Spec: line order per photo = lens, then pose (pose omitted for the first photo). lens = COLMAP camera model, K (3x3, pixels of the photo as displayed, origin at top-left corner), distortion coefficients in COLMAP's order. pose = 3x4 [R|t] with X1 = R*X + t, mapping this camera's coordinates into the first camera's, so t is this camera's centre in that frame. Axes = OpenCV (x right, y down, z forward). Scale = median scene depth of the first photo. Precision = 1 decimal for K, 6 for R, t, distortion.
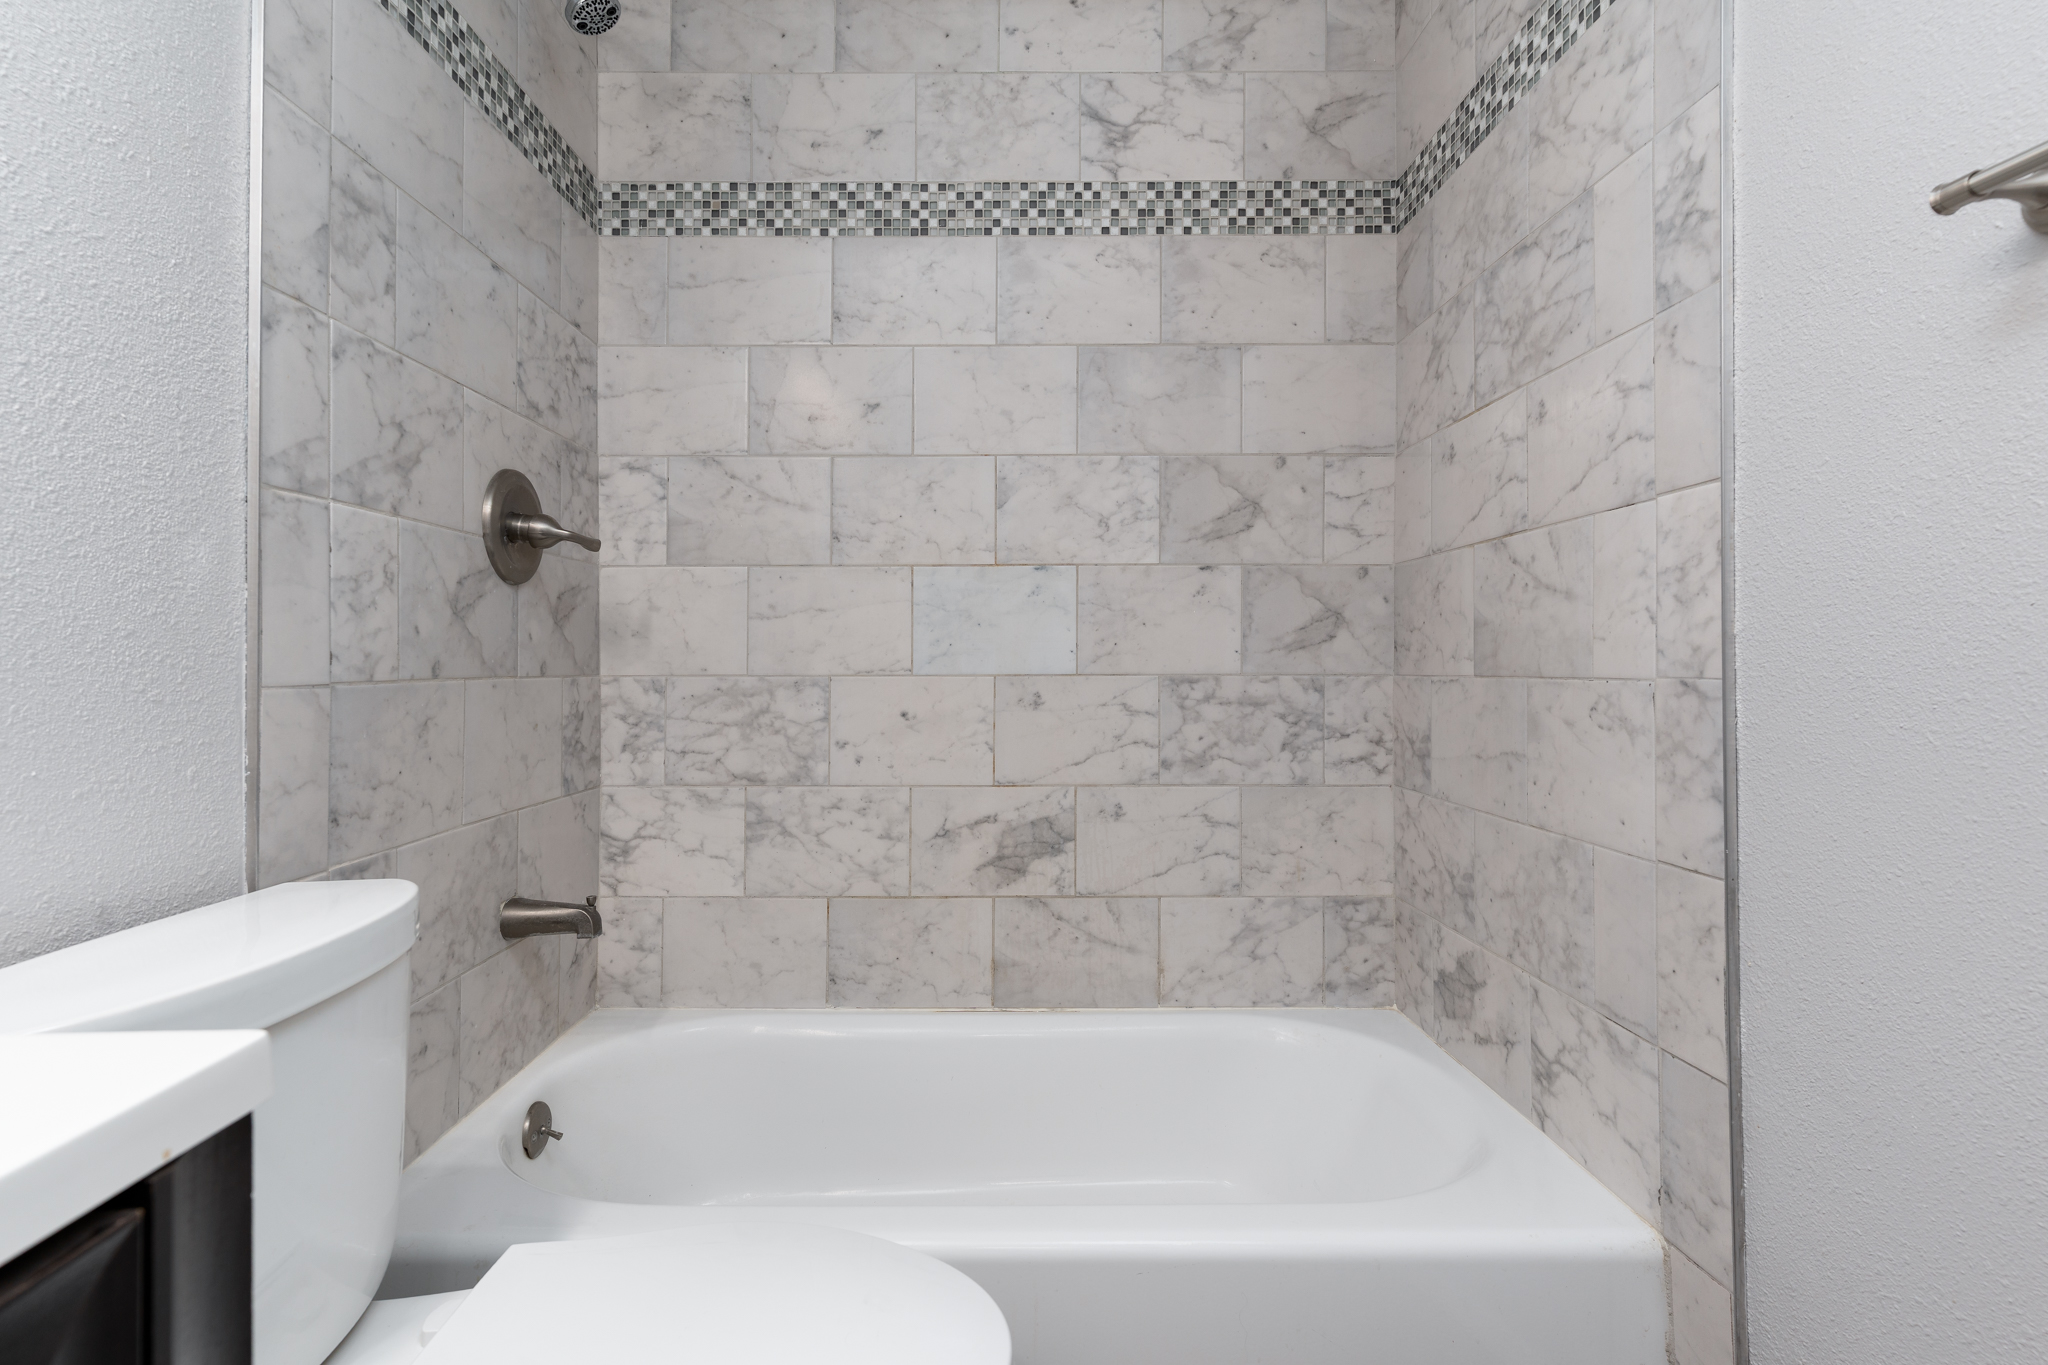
lens RADIAL K [[1011.0, 0, 1014.1], [0, 1011.0, 623.1], [0, 0, 1]] dist [0.001031, 0.000730]
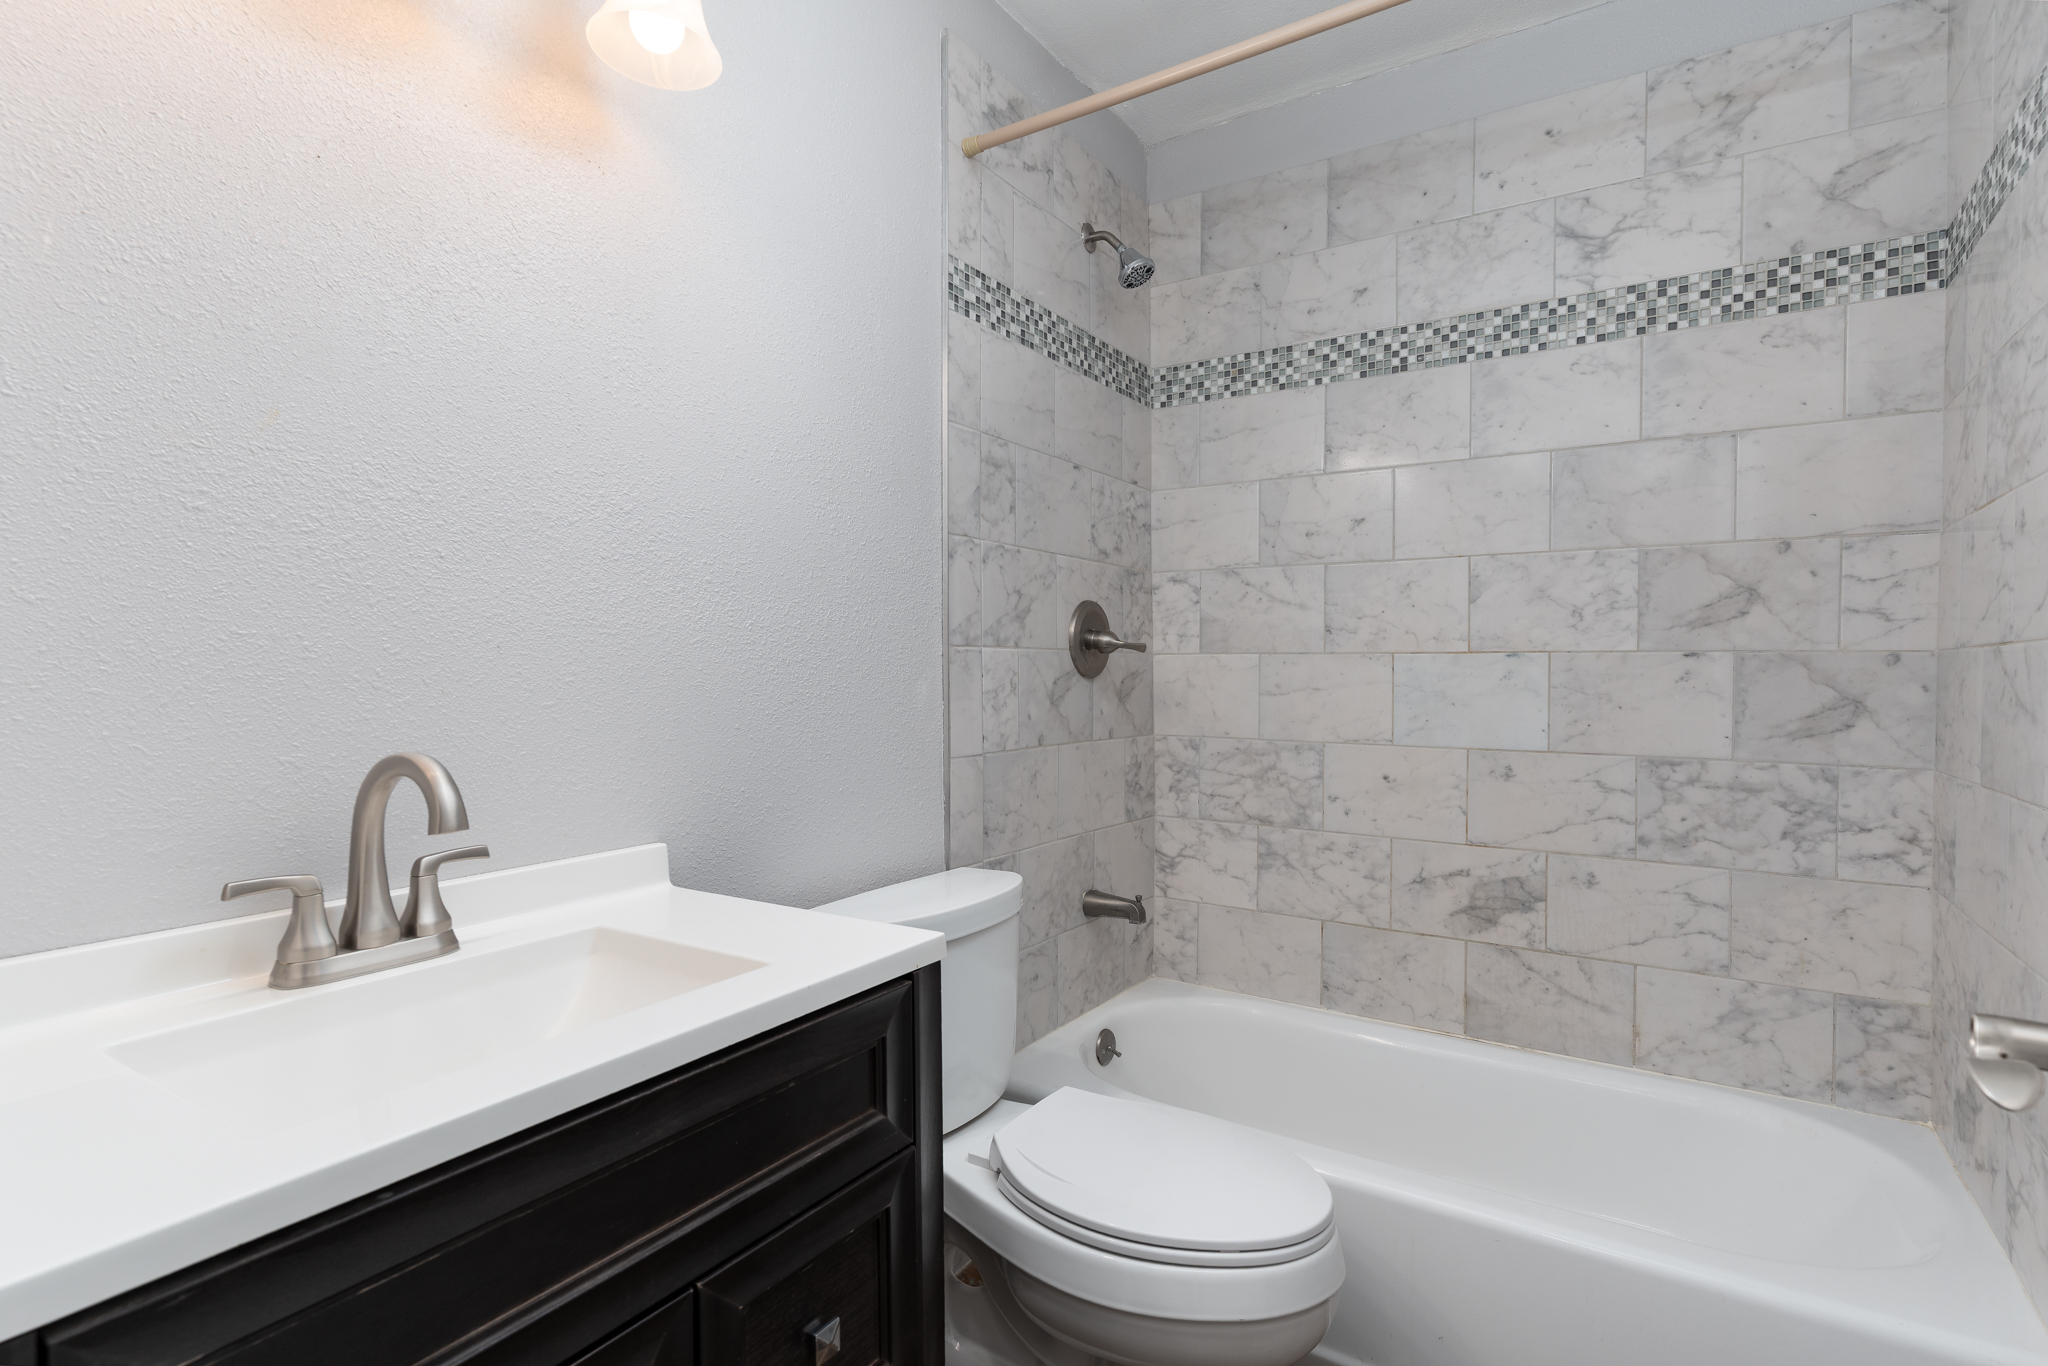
lens RADIAL K [[998.8, 0, 1033.6], [0, 998.8, 672.4], [0, 0, 1]] dist [0.004073, -0.000658]
pose [[0.843168, 0.009453, -0.537567, 0.174367], [0.008244, 0.999501, 0.030507, -0.073548], [0.537587, -0.030154, 0.842669, -0.215466]]
